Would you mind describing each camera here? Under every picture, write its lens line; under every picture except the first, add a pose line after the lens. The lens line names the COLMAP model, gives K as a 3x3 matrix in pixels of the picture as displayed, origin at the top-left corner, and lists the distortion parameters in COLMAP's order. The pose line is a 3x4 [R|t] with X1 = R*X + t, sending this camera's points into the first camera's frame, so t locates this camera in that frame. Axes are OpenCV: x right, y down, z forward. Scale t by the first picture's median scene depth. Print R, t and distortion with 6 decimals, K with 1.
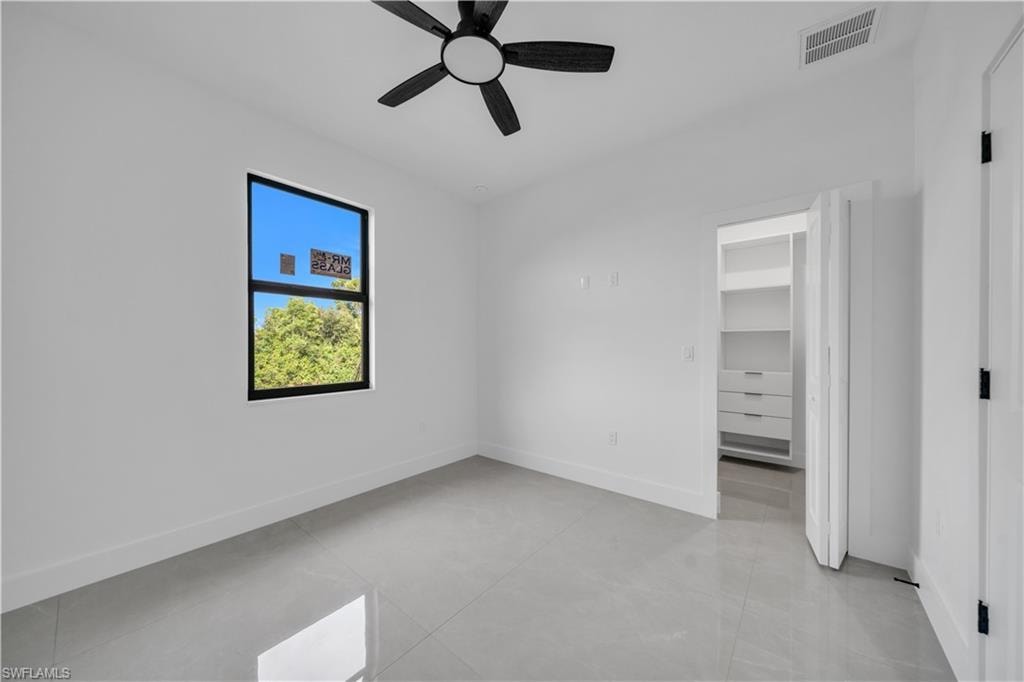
lens RADIAL K [[353.7, 0, 511.5], [0, 353.7, 343.2], [0, 0, 1]] dist [-0.000811, -0.000442]
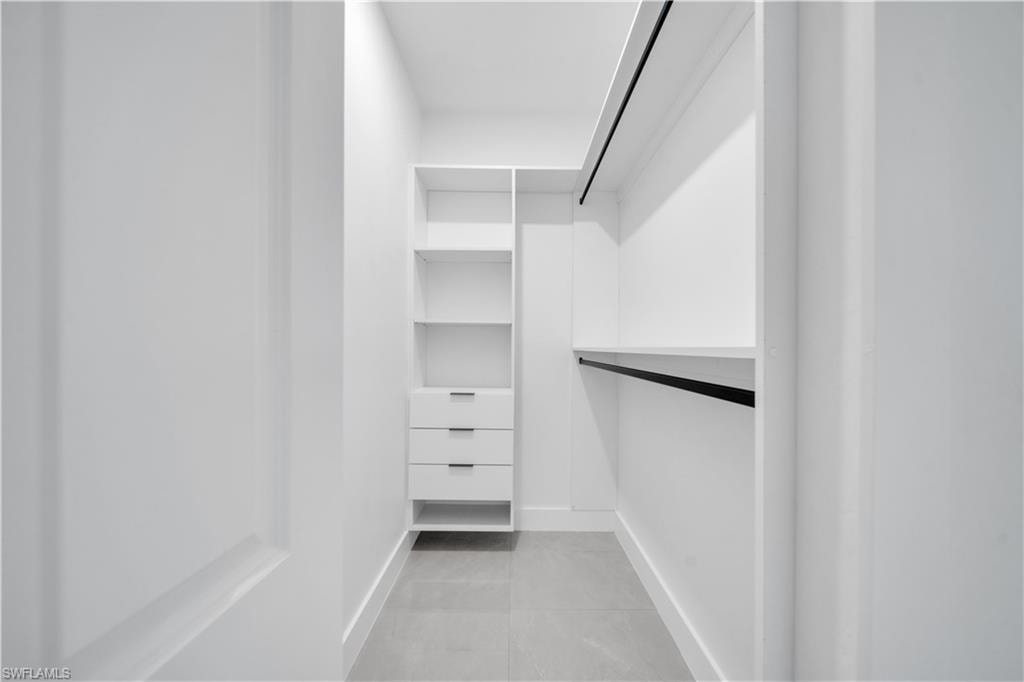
lens RADIAL K [[353.7, 0, 513.2], [0, 353.7, 344.4], [0, 0, 1]] dist [-0.000811, -0.000442]
pose [[0.783612, 0.005190, 0.621229, 0.387116], [-0.004569, 0.999986, -0.002591, 0.004094], [-0.621234, -0.000807, 0.783625, 0.489316]]
